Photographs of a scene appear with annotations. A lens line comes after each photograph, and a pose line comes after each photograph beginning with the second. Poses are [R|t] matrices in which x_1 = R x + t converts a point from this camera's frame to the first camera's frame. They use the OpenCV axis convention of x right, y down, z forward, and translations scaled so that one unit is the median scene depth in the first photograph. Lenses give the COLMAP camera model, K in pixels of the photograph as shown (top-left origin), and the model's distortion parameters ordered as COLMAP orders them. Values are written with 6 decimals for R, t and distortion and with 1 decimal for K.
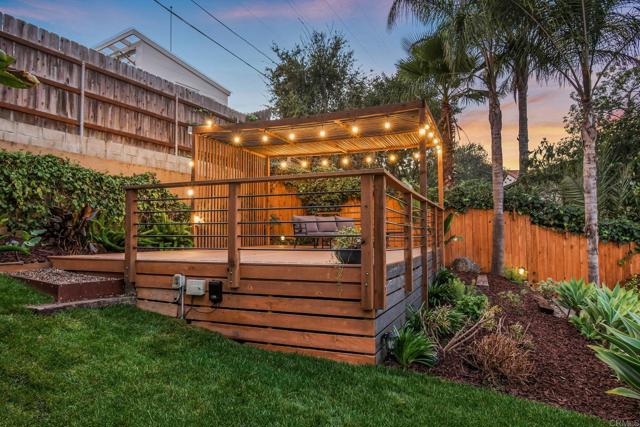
lens RADIAL K [[386.8, 0, 320.0], [0, 386.8, 213.5], [0, 0, 1]] dist [-0.003870, -0.000568]
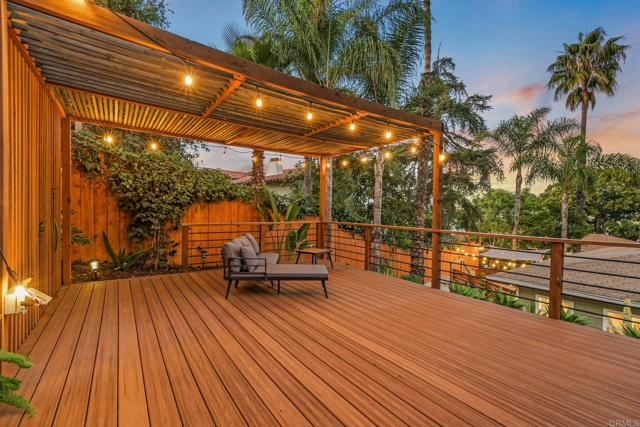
lens RADIAL K [[285.2, 0, 320.0], [0, 285.2, 213.5], [0, 0, 1]] dist [0.000185, -0.000040]
pose [[0.520684, -0.001076, 0.853749, -0.343941], [-0.057547, 0.997681, 0.036355, -0.058350], [-0.851808, -0.068060, 0.519414, 0.597849]]
